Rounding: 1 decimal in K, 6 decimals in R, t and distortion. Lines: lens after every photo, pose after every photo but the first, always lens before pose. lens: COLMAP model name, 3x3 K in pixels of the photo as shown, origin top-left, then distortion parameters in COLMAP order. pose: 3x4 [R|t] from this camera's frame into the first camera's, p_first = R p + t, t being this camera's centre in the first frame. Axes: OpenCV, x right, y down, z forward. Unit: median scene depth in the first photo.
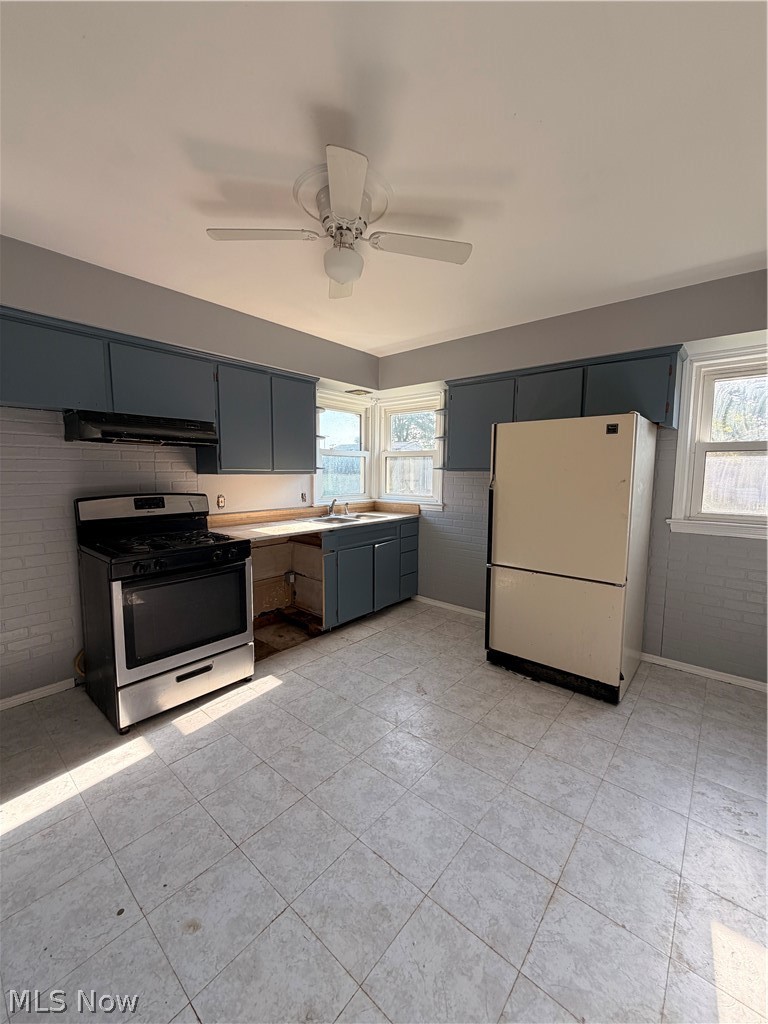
lens RADIAL K [[407.7, 0, 385.5], [0, 407.7, 511.1], [0, 0, 1]] dist [-0.001123, -0.000427]
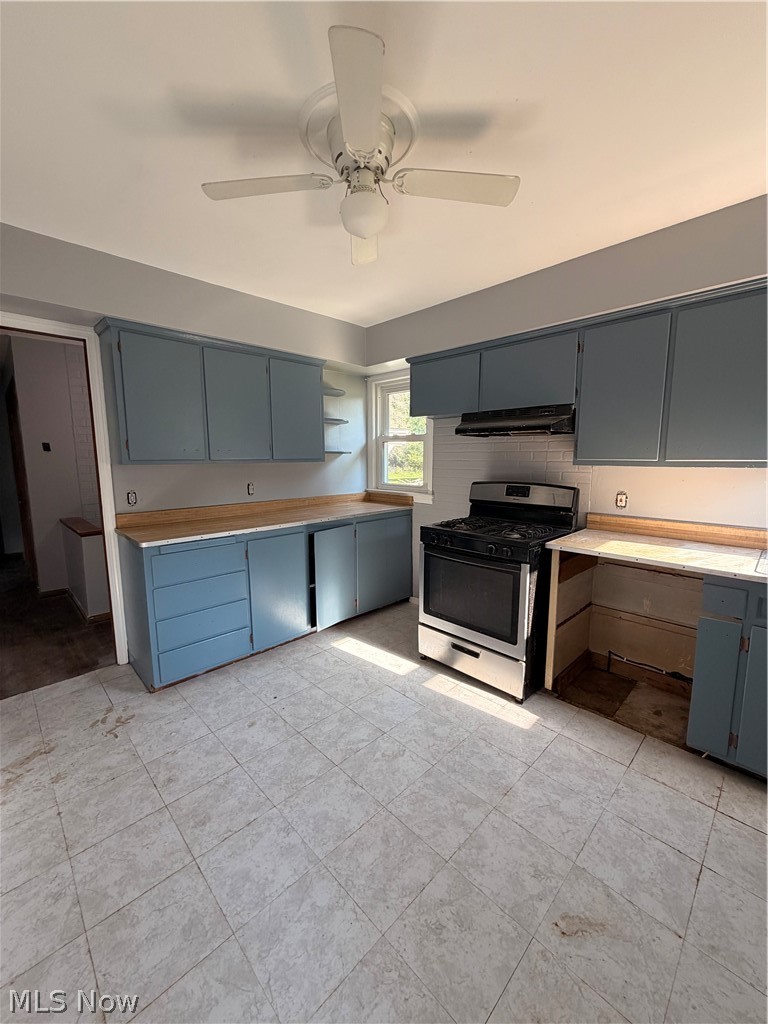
lens RADIAL K [[407.7, 0, 386.1], [0, 407.7, 511.9], [0, 0, 1]] dist [-0.001123, -0.000427]
pose [[-0.089726, 0.128555, -0.987635, 0.627789], [-0.096410, 0.985857, 0.137082, -0.098430], [0.991289, 0.107518, -0.076063, 0.934160]]
